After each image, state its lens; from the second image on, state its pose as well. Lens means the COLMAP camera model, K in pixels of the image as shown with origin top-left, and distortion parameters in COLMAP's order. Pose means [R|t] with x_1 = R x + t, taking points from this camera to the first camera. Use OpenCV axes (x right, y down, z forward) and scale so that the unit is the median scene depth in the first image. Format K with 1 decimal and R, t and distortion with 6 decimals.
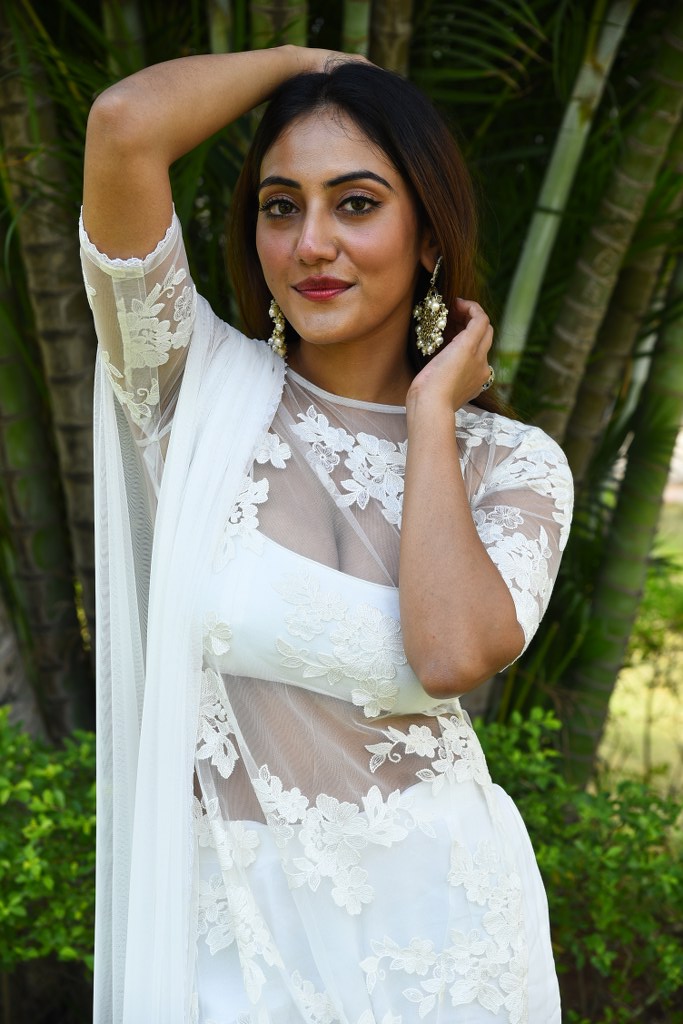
lens RADIAL K [[2278.9, 0, 342.3], [0, 2278.9, 508.1], [0, 0, 1]] dist [0.607304, 0.000000]
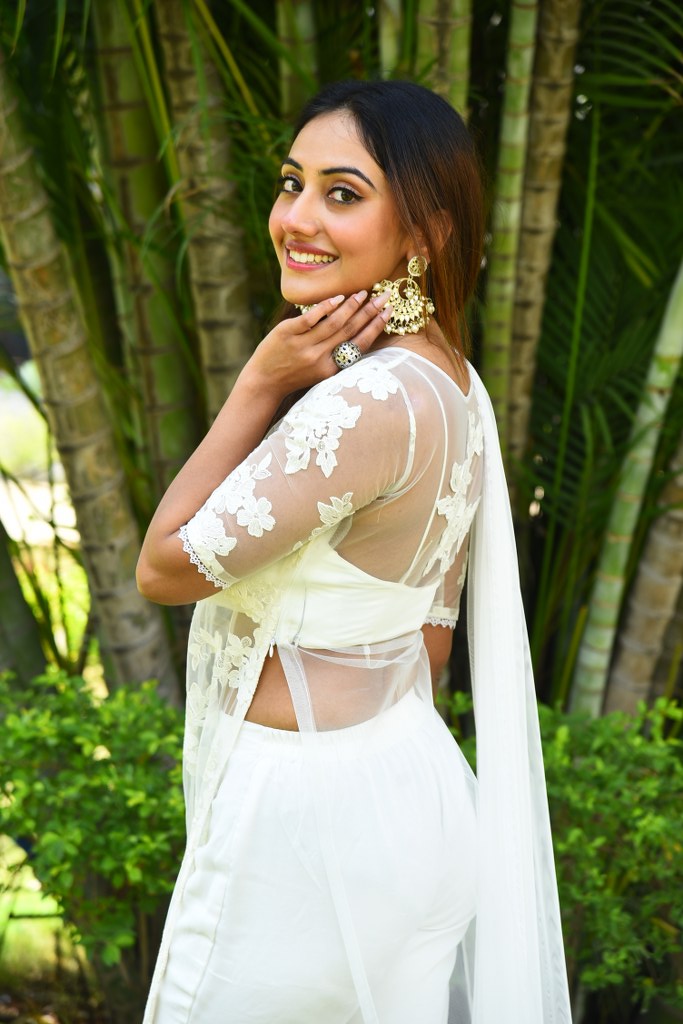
lens RADIAL K [[3743.0, 0, 322.7], [0, 3743.0, 497.9], [0, 0, 1]] dist [1.543385, 0.000000]
pose [[0.995537, 0.039602, -0.085655, 0.069546], [-0.042771, 0.998454, -0.035486, 0.058911], [0.084118, 0.038991, 0.995693, -0.654580]]
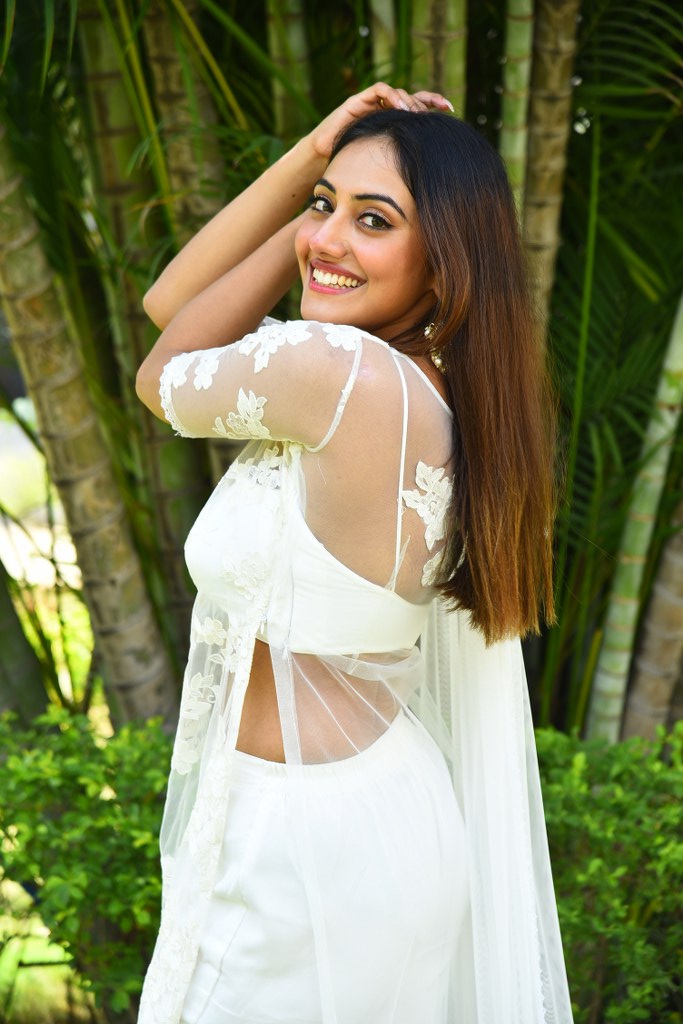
lens RADIAL K [[3743.0, 0, 322.3], [0, 3743.0, 501.1], [0, 0, 1]] dist [1.543385, 0.000000]
pose [[0.995975, 0.012771, -0.088716, 0.068852], [-0.016762, 0.998874, -0.044391, 0.061536], [0.088049, 0.045699, 0.995067, -0.615858]]
